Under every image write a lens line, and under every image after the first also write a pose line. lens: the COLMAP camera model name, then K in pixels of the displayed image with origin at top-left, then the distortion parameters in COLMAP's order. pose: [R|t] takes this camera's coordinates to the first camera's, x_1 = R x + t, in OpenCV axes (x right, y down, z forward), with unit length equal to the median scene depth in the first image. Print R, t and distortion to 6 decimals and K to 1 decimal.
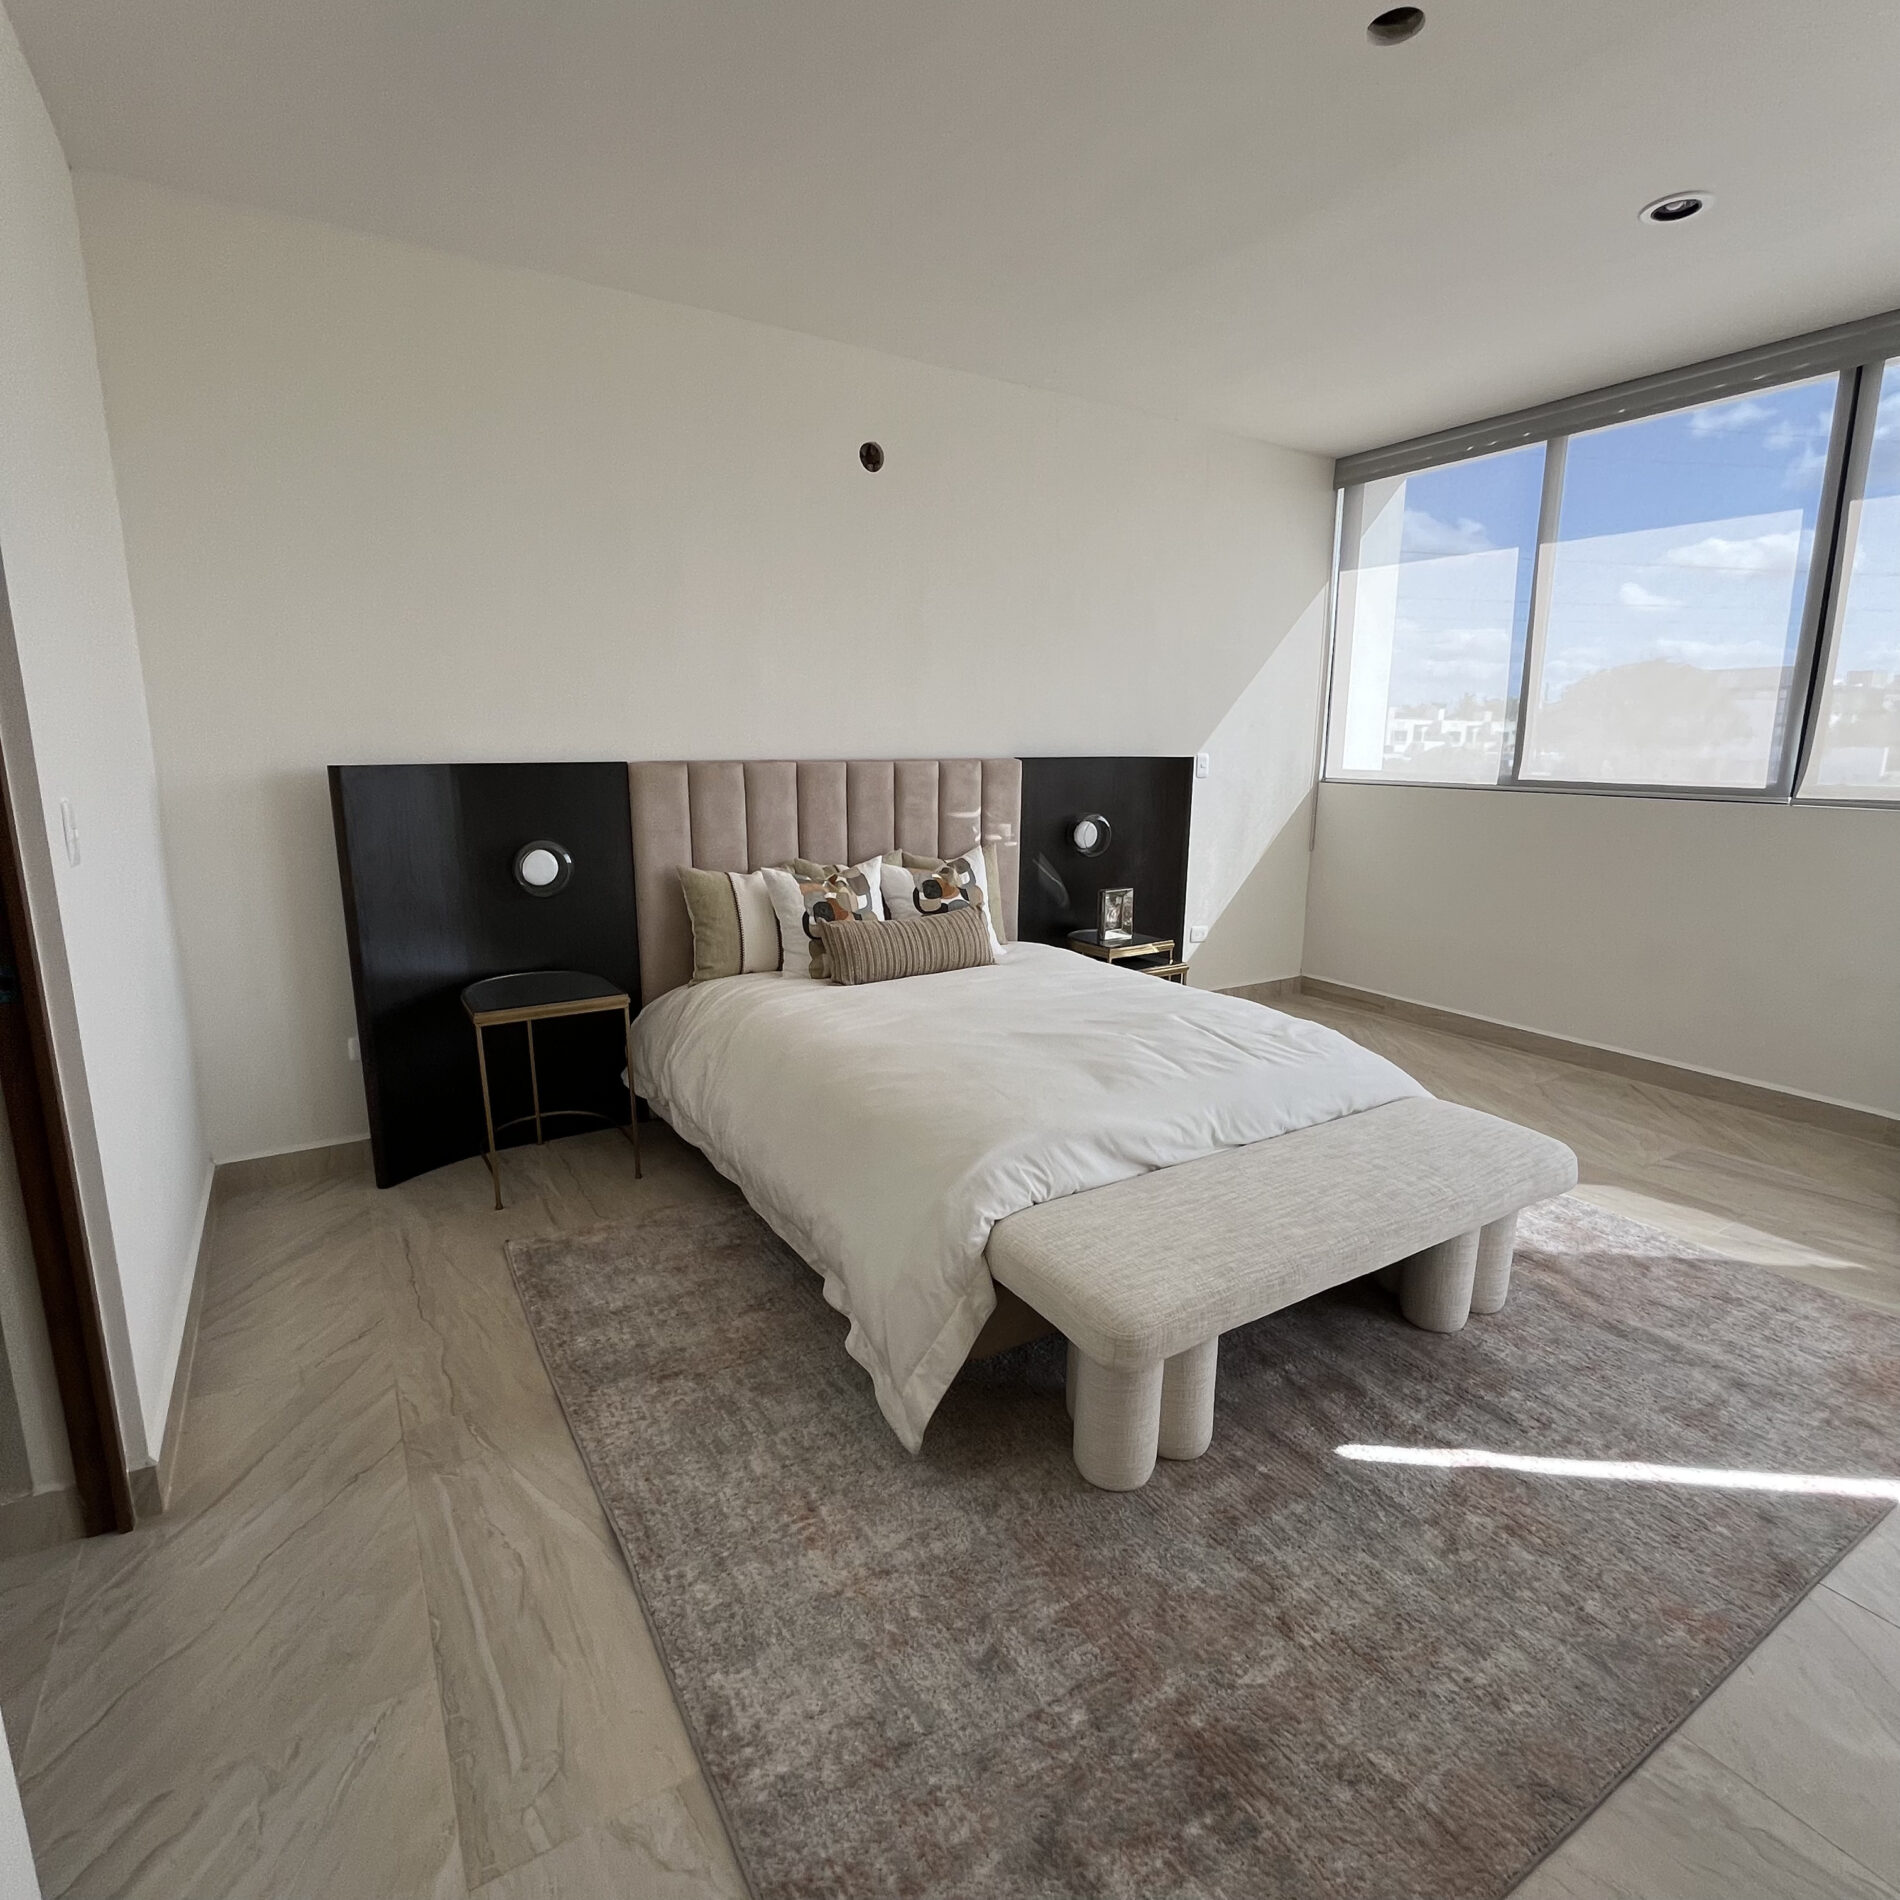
lens RADIAL K [[1028.9, 0, 949.7], [0, 1028.9, 955.8], [0, 0, 1]] dist [-0.005739, 0.000932]
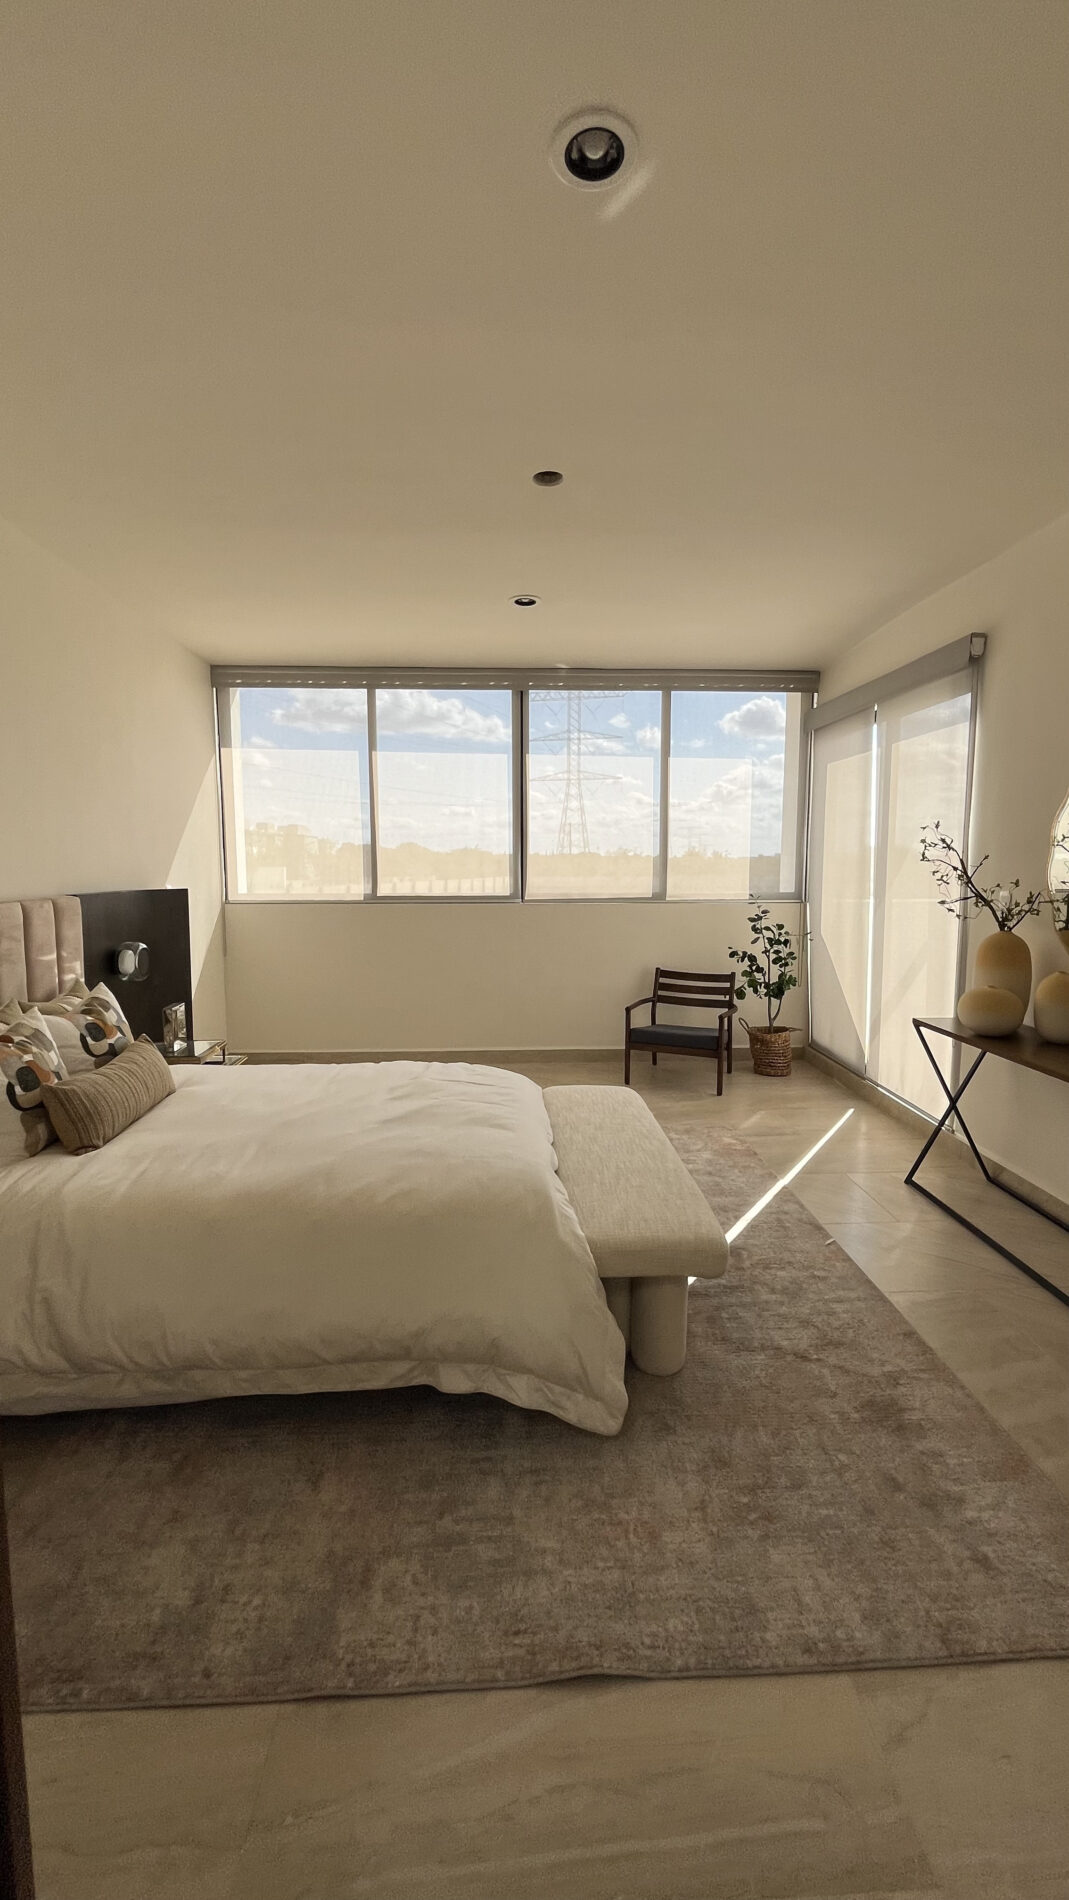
lens RADIAL K [[773.4, 0, 534.5], [0, 773.4, 950.0], [0, 0, 1]] dist [-0.003232, -0.000249]
pose [[0.480339, -0.101580, 0.871181, -0.698282], [0.182822, 0.983049, 0.013822, -0.116526], [-0.857817, 0.152632, 0.490768, 0.418633]]
